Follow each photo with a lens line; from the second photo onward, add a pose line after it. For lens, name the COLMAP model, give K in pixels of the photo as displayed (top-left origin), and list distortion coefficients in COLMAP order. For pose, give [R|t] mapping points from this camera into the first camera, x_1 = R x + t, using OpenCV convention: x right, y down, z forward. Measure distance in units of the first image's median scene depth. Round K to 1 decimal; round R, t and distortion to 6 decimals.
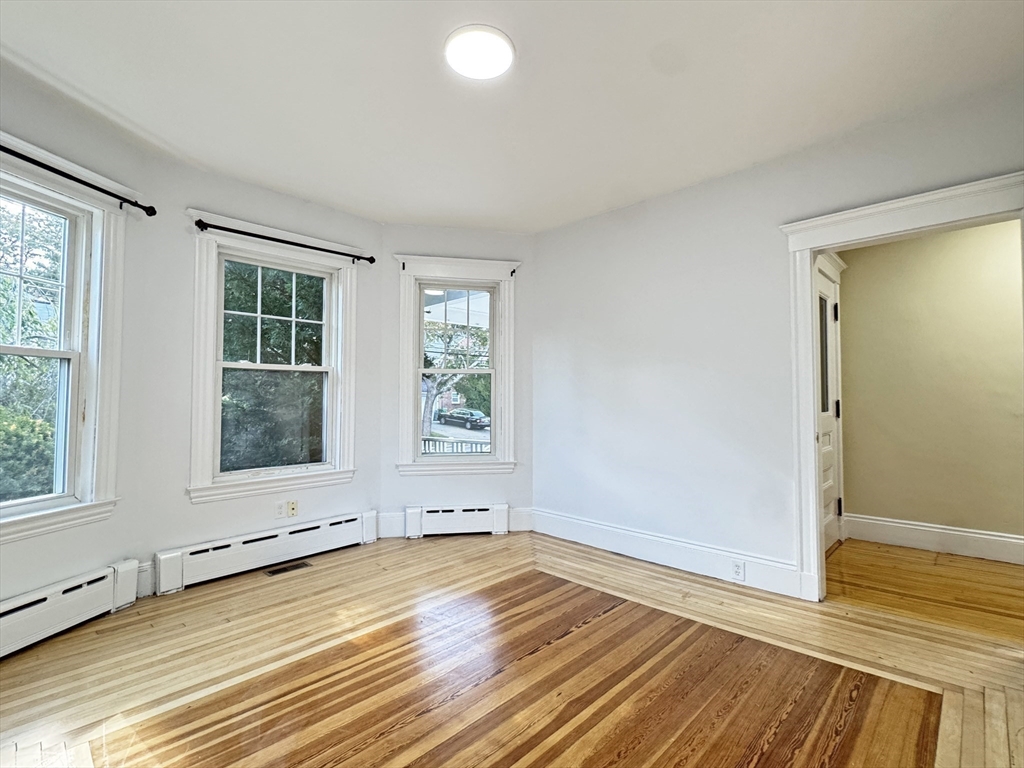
lens RADIAL K [[495.5, 0, 514.6], [0, 495.5, 388.1], [0, 0, 1]] dist [0.024061, 0.000542]
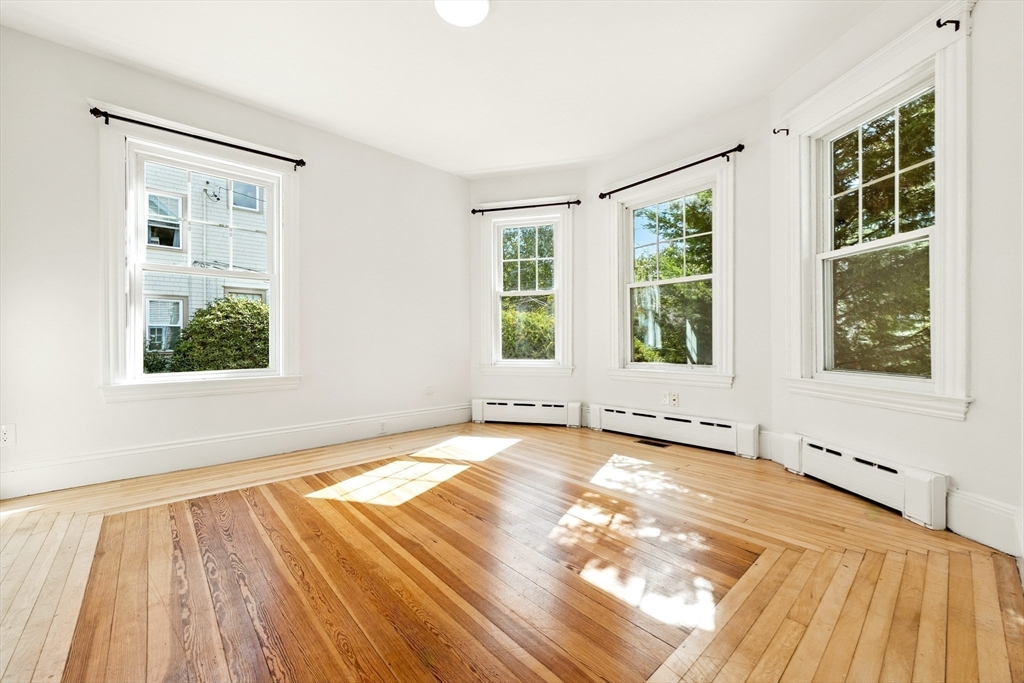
lens RADIAL K [[397.1, 0, 514.8], [0, 397.1, 337.2], [0, 0, 1]] dist [0.015566, -0.000155]
pose [[-0.082776, -0.013218, -0.996481, 0.557747], [0.031485, 0.999378, -0.015872, 0.096567], [0.996071, -0.032688, -0.082308, 0.723022]]
